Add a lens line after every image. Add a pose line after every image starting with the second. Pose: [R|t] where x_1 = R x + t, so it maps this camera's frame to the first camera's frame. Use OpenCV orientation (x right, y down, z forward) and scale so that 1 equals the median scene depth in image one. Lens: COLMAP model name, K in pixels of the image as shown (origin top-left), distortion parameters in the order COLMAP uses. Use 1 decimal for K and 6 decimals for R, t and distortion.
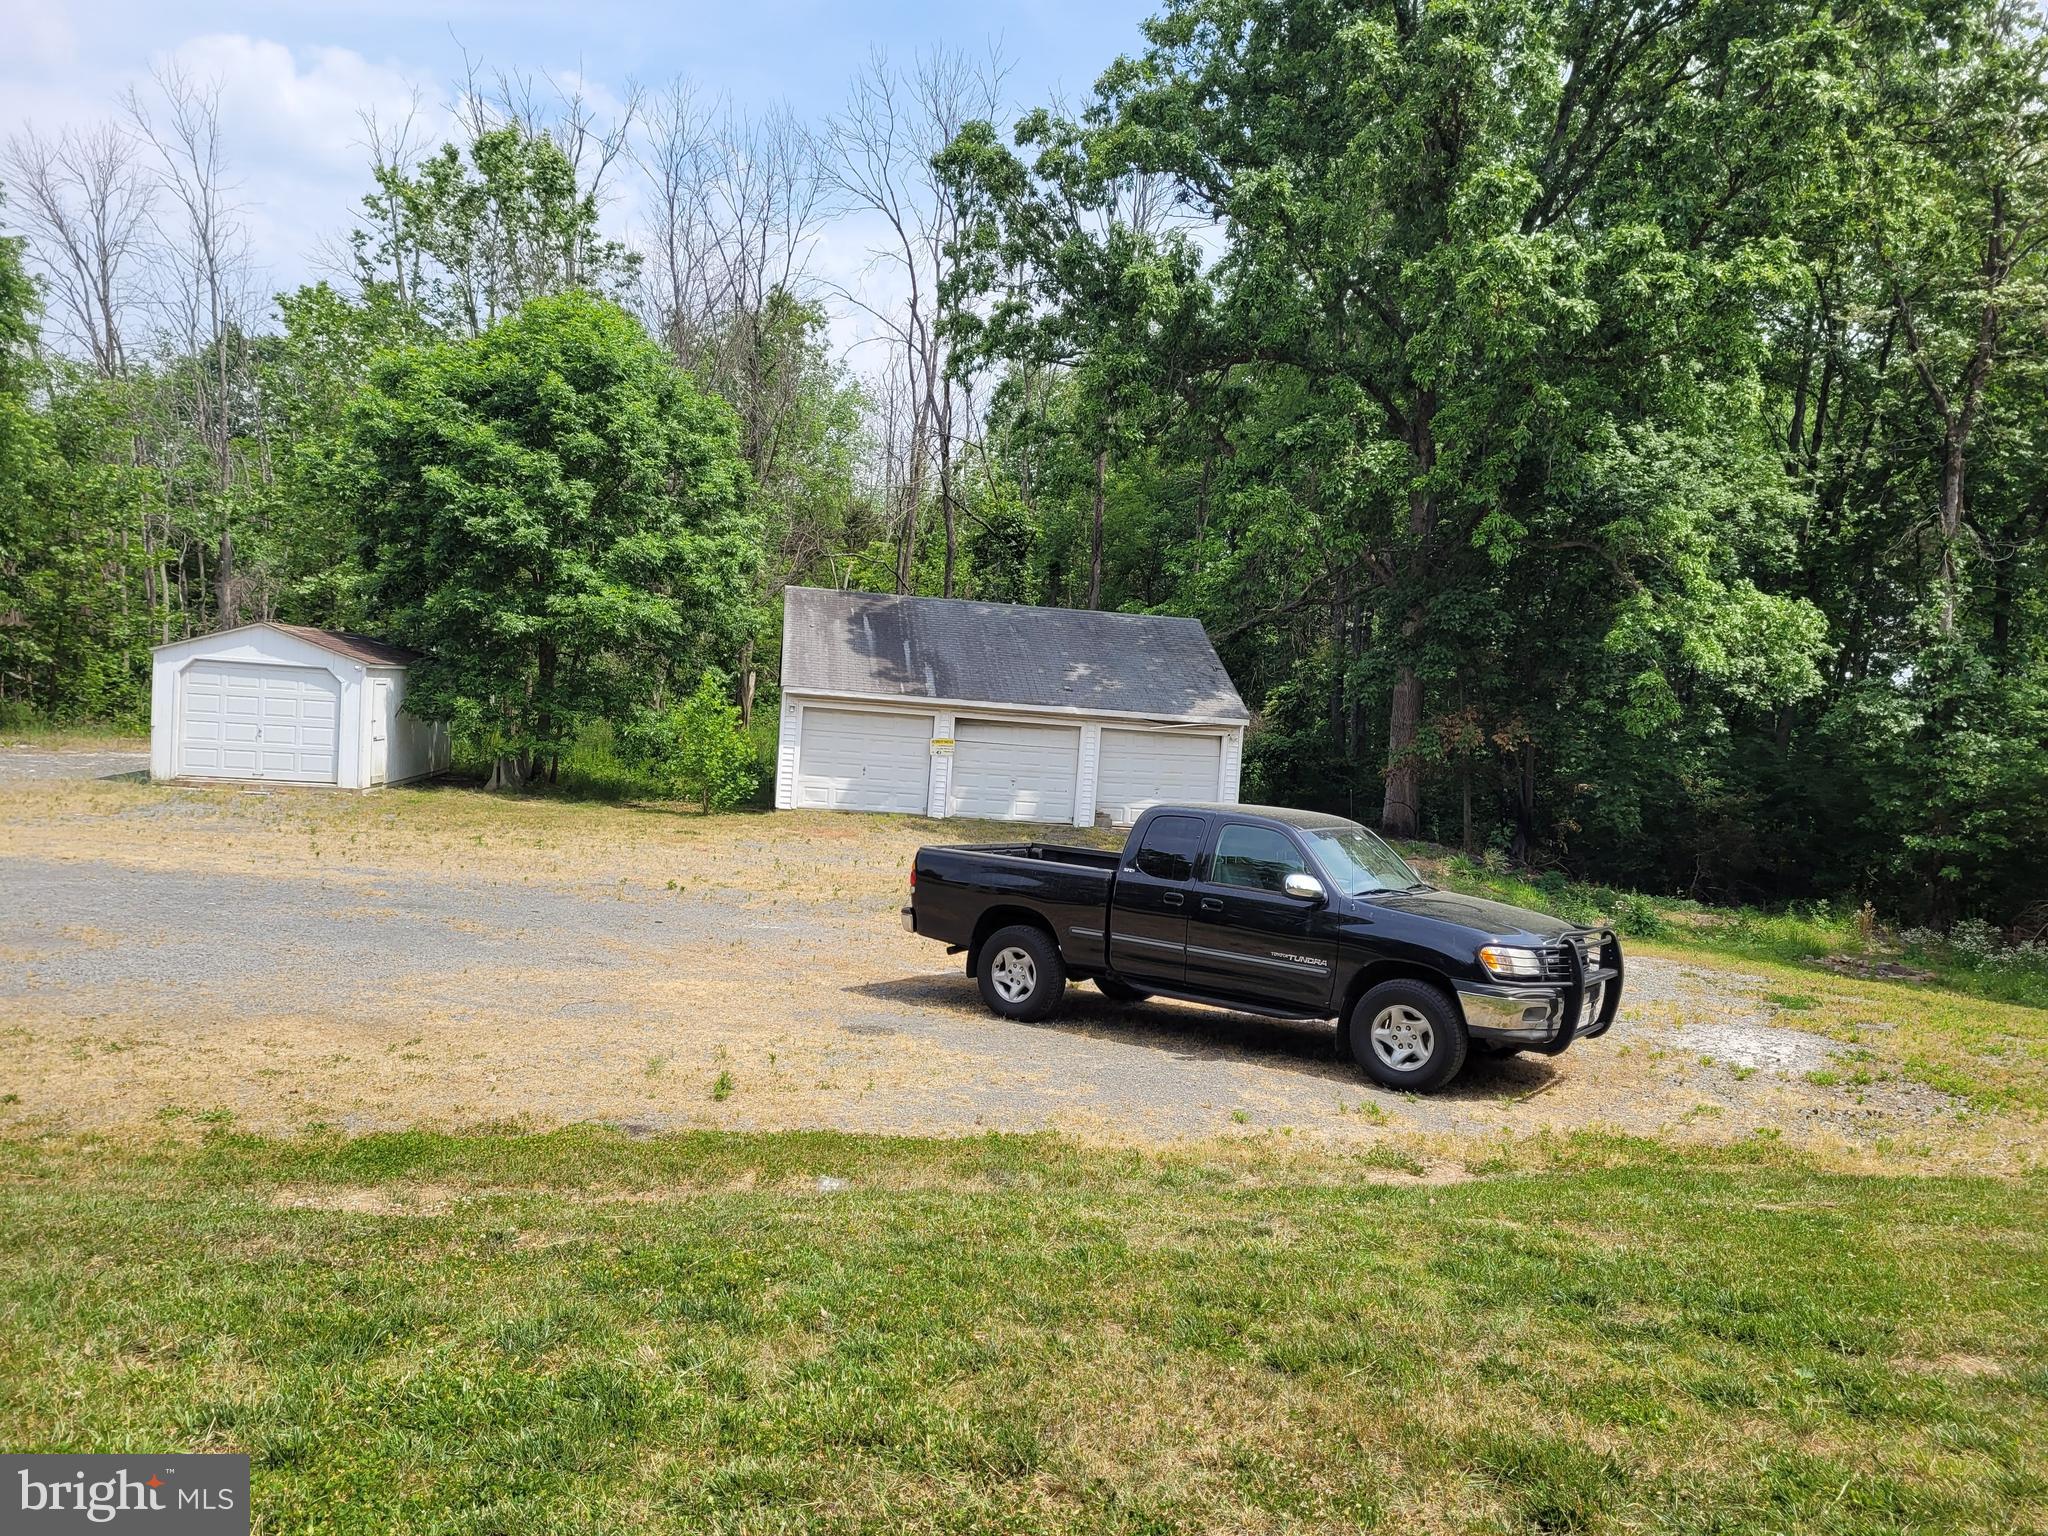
lens RADIAL K [[1532.5, 0, 1047.1], [0, 1532.5, 761.1], [0, 0, 1]] dist [0.064250, -0.057150]
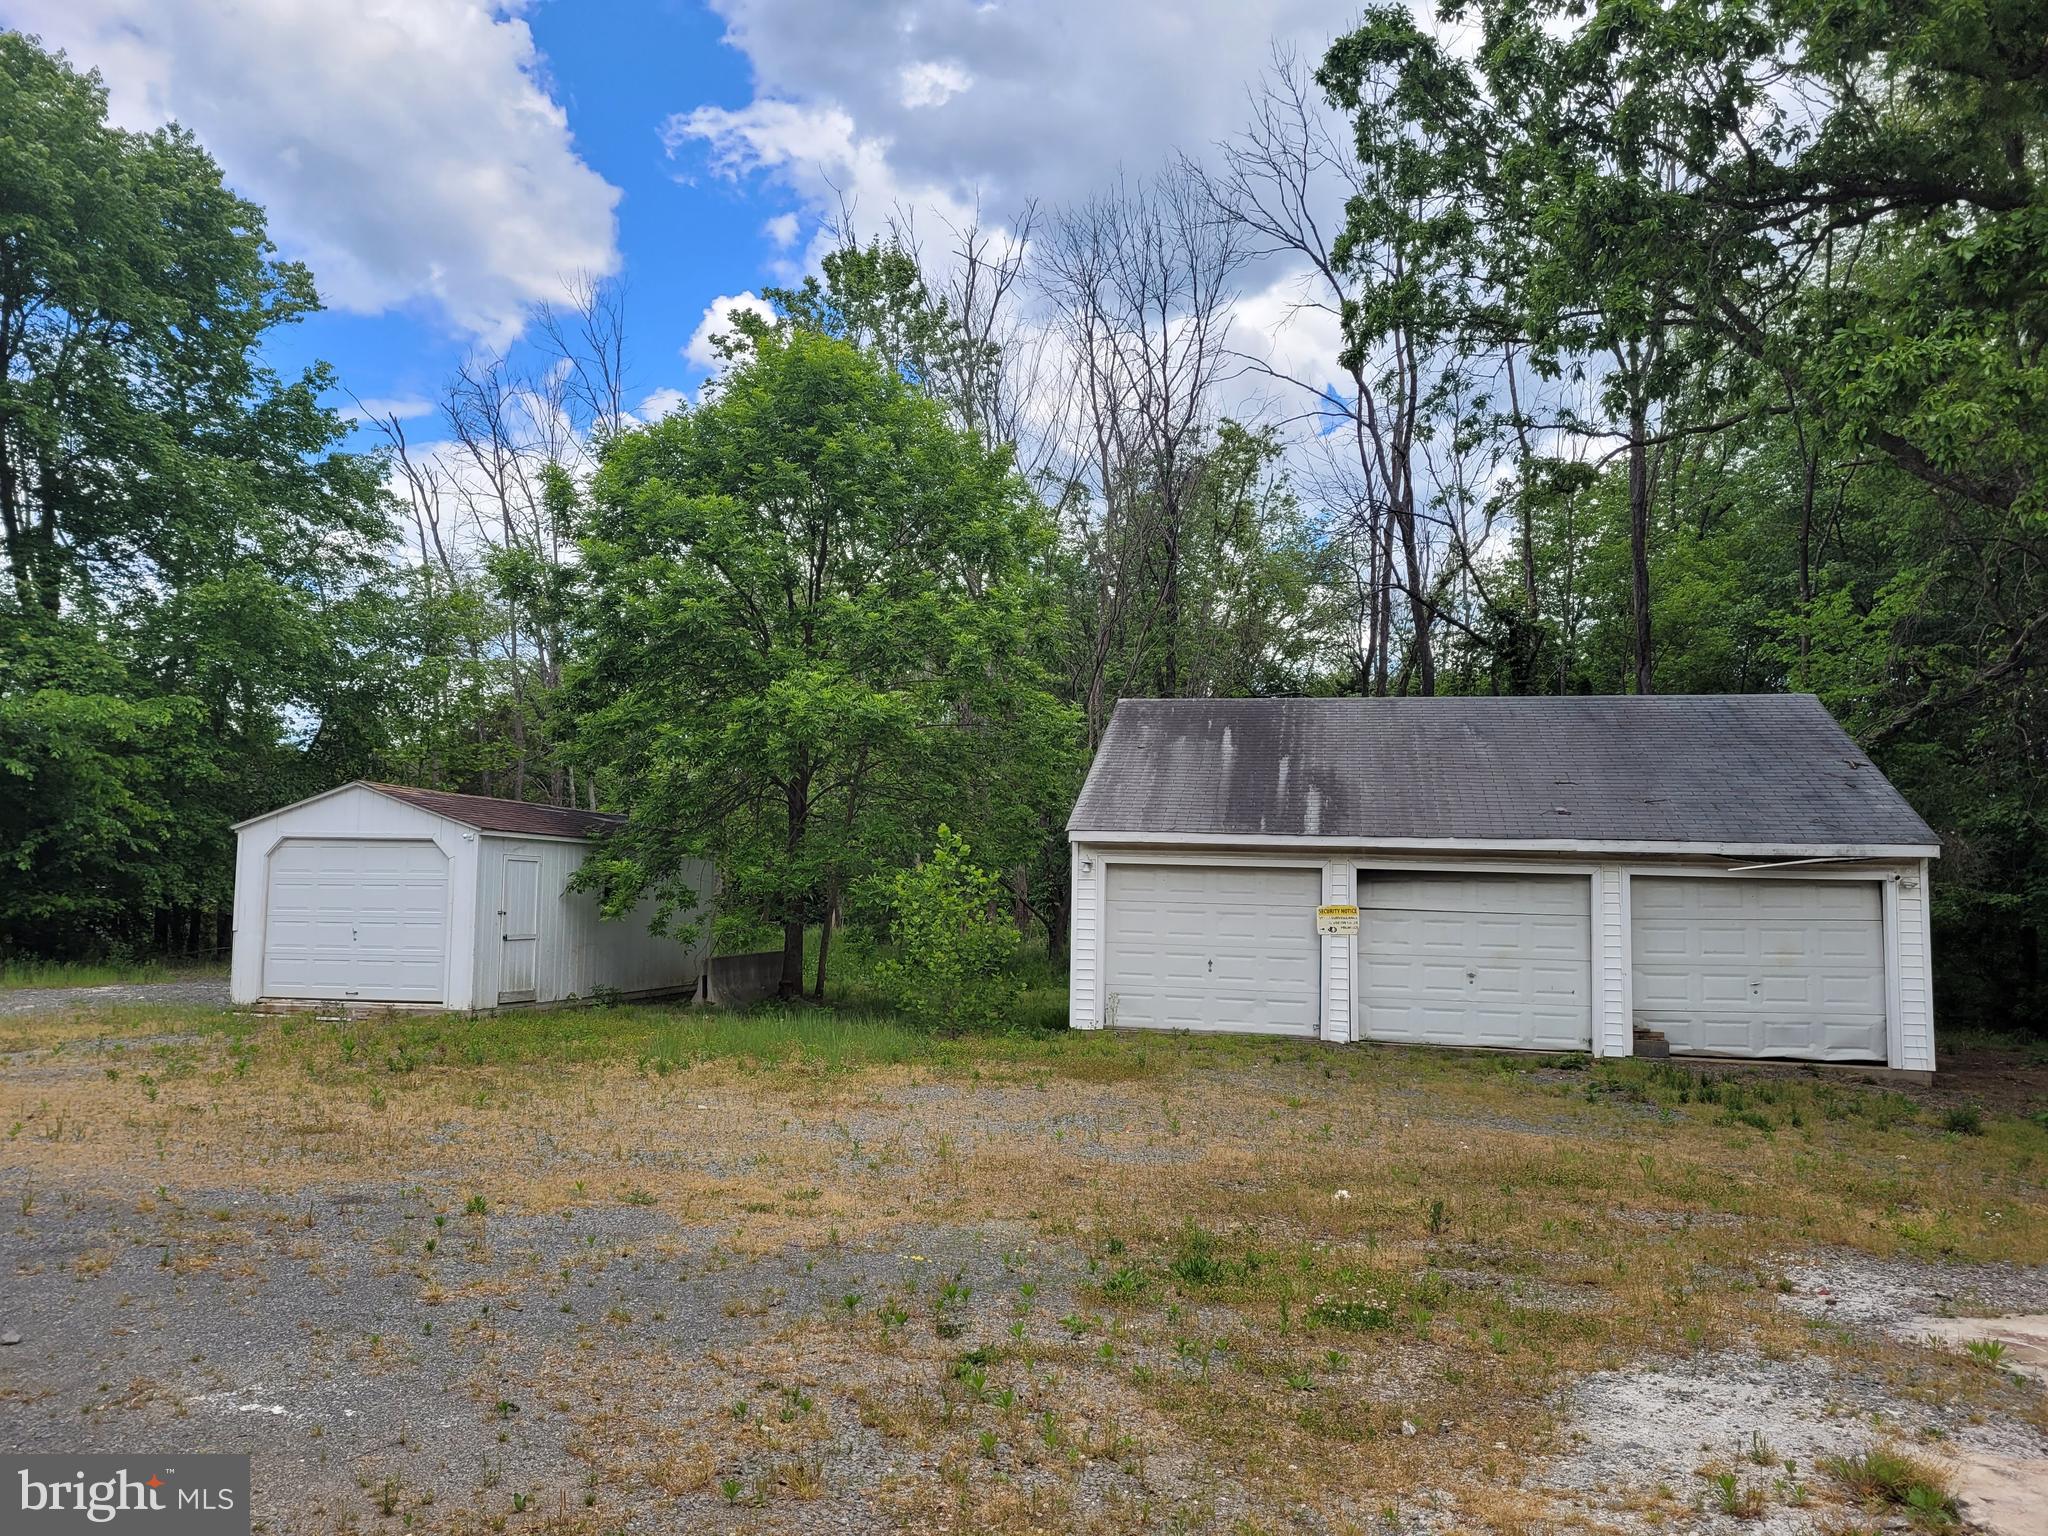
lens RADIAL K [[1532.5, 0, 1012.3], [0, 1532.5, 771.4], [0, 0, 1]] dist [0.064250, -0.057150]
pose [[0.923342, -0.081650, -0.375196, 0.042614], [0.028121, 0.988886, -0.145995, 0.017067], [0.382946, 0.124253, 0.915376, 0.403682]]
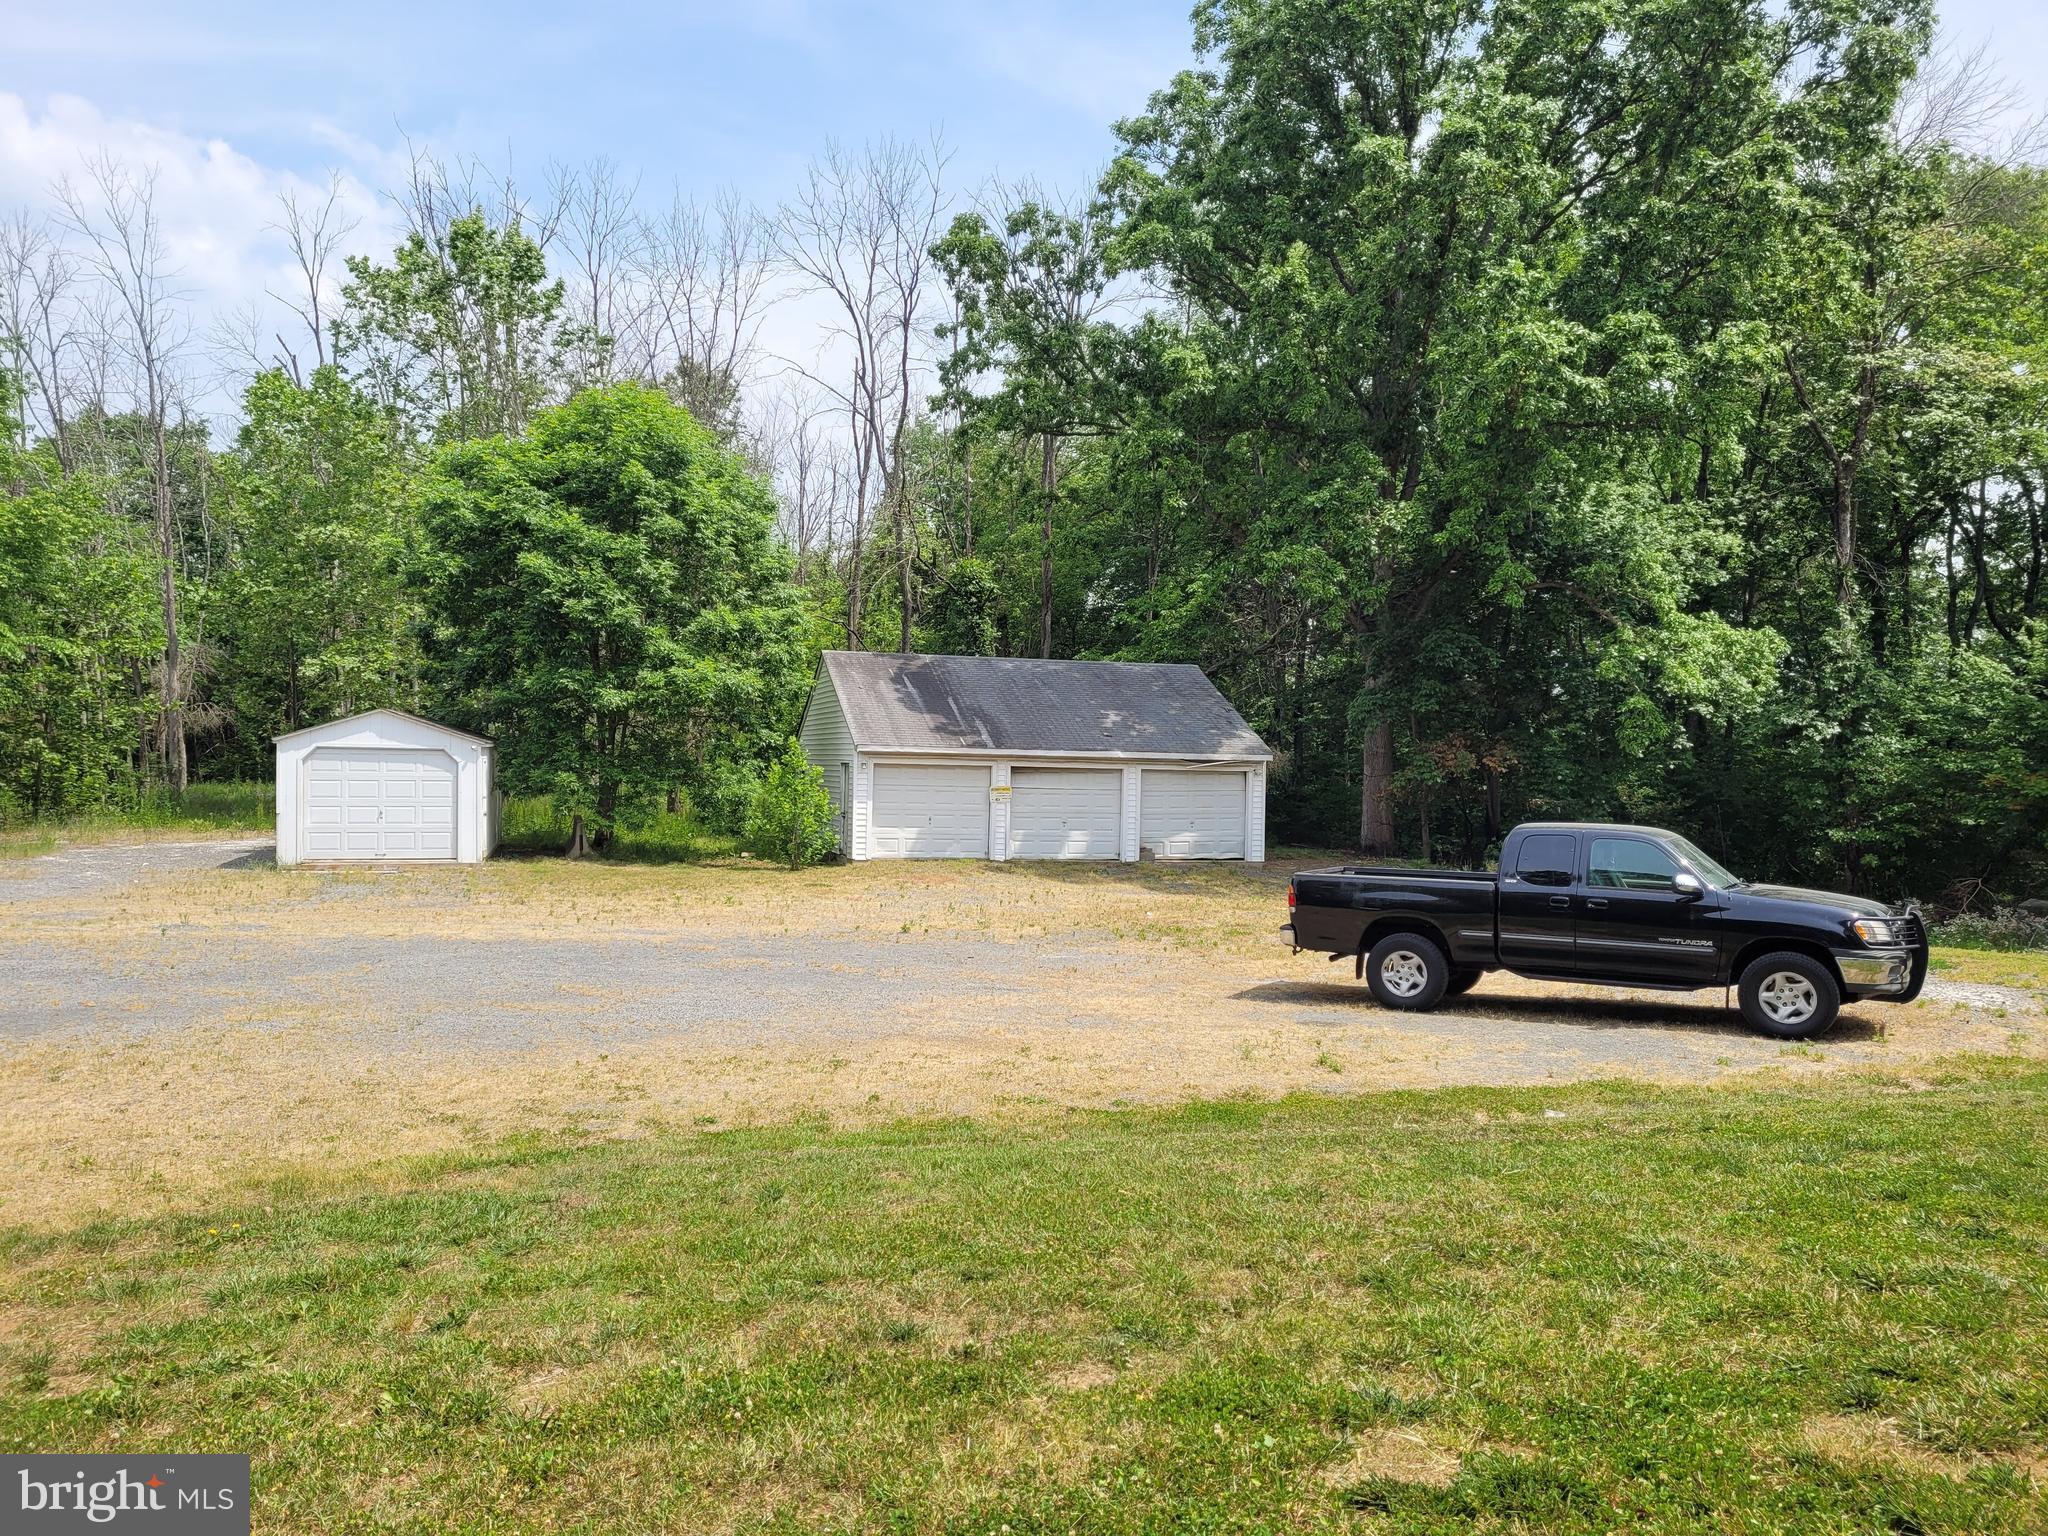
lens RADIAL K [[1532.5, 0, 1011.6], [0, 1532.5, 754.7], [0, 0, 1]] dist [0.064250, -0.057150]
pose [[0.992747, -0.048284, 0.110104, -0.178333], [0.051785, 0.998232, -0.029159, -0.005222], [-0.108501, 0.034649, 0.993492, -0.069049]]
